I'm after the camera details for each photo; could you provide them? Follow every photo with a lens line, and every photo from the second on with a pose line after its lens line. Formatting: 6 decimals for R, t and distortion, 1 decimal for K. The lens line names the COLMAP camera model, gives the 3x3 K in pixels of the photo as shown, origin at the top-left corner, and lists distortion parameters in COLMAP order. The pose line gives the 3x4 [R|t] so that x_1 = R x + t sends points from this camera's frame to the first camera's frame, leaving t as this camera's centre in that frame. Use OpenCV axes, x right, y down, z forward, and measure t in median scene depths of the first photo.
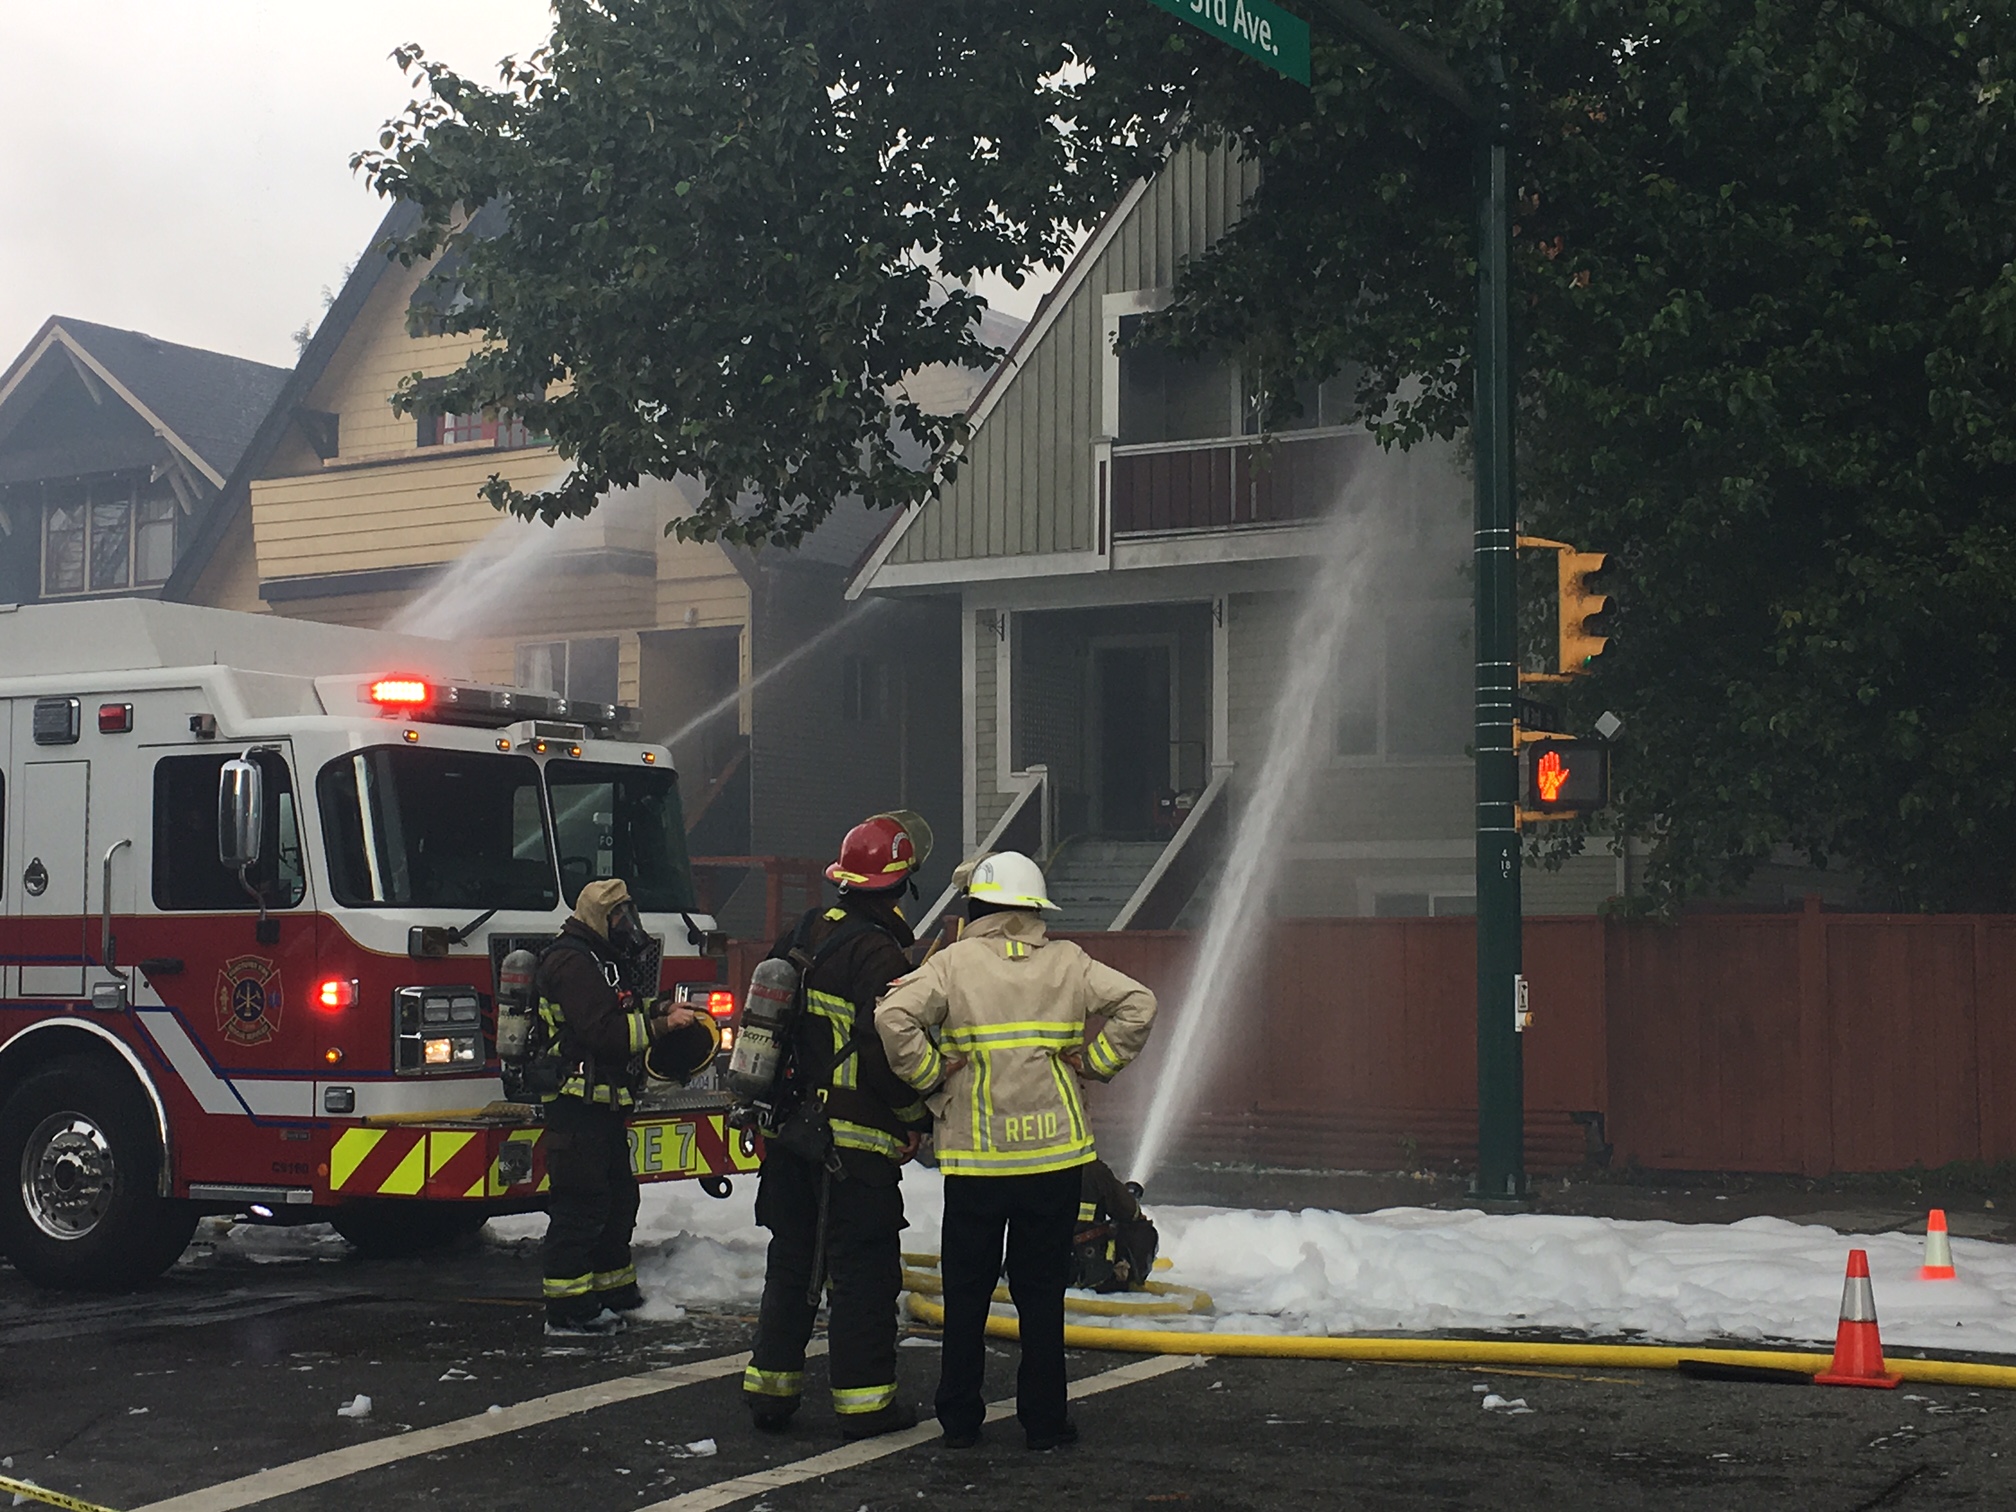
lens RADIAL K [[3080.1, 0, 1008.0], [0, 3080.1, 756.0], [0, 0, 1]] dist [0.013484, 0.096422]
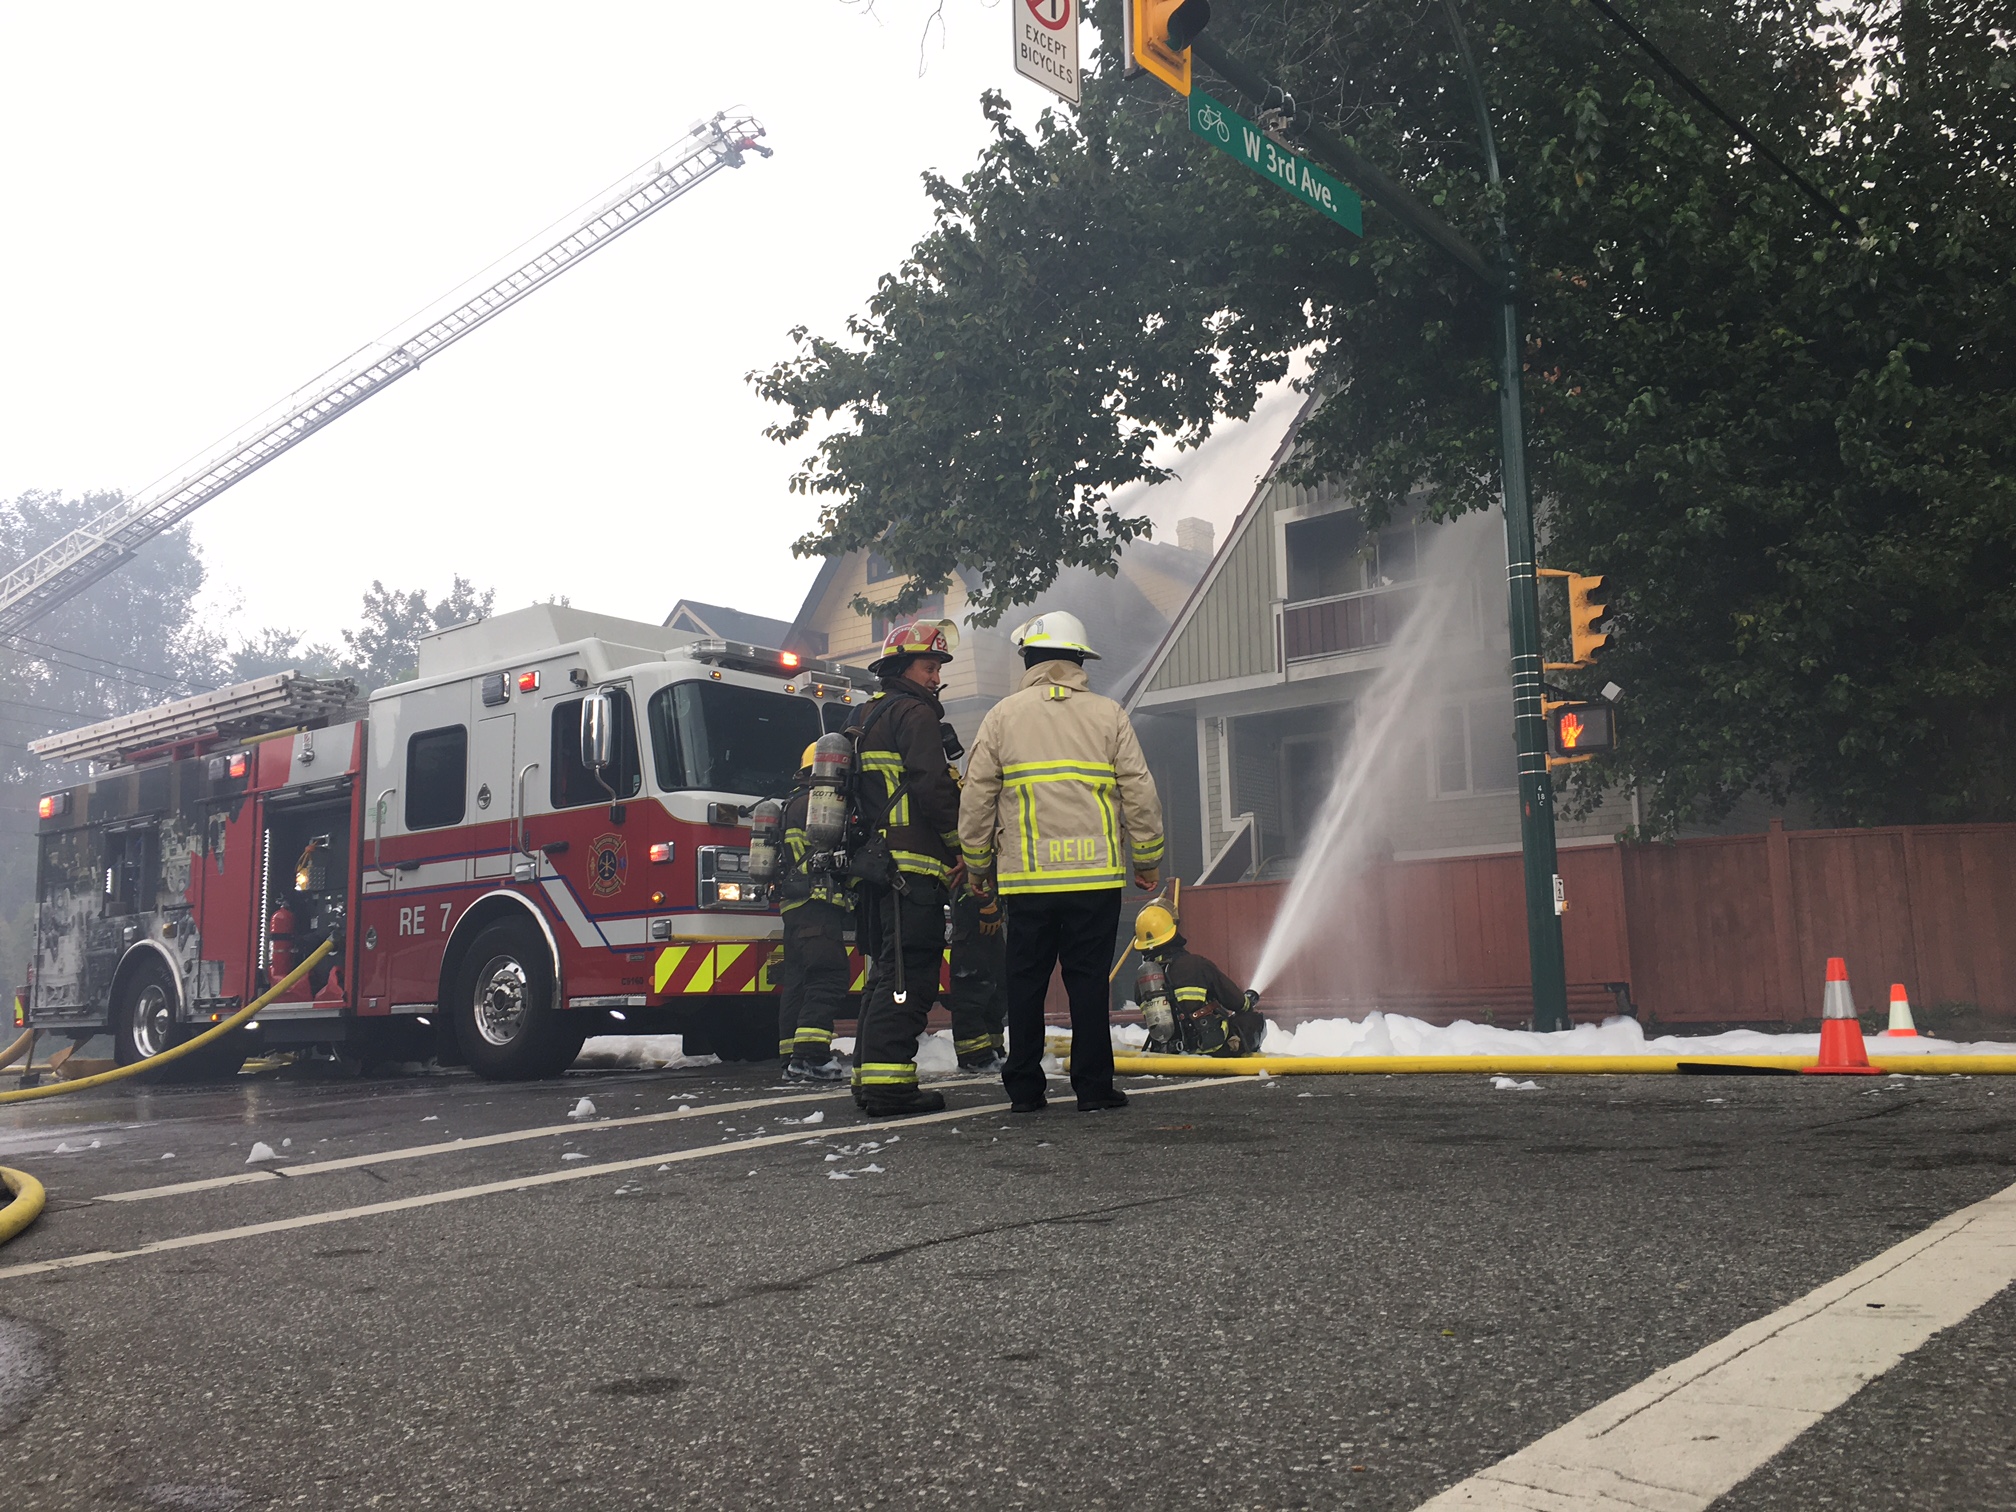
lens RADIAL K [[1709.4, 0, 1008.0], [0, 1709.4, 756.0], [0, 0, 1]] dist [0.073458, -0.126060]
pose [[0.986504, -0.043276, -0.157914, 0.046287], [0.029501, 0.995634, -0.088557, 0.078429], [0.161057, 0.082703, 0.983474, 0.188418]]
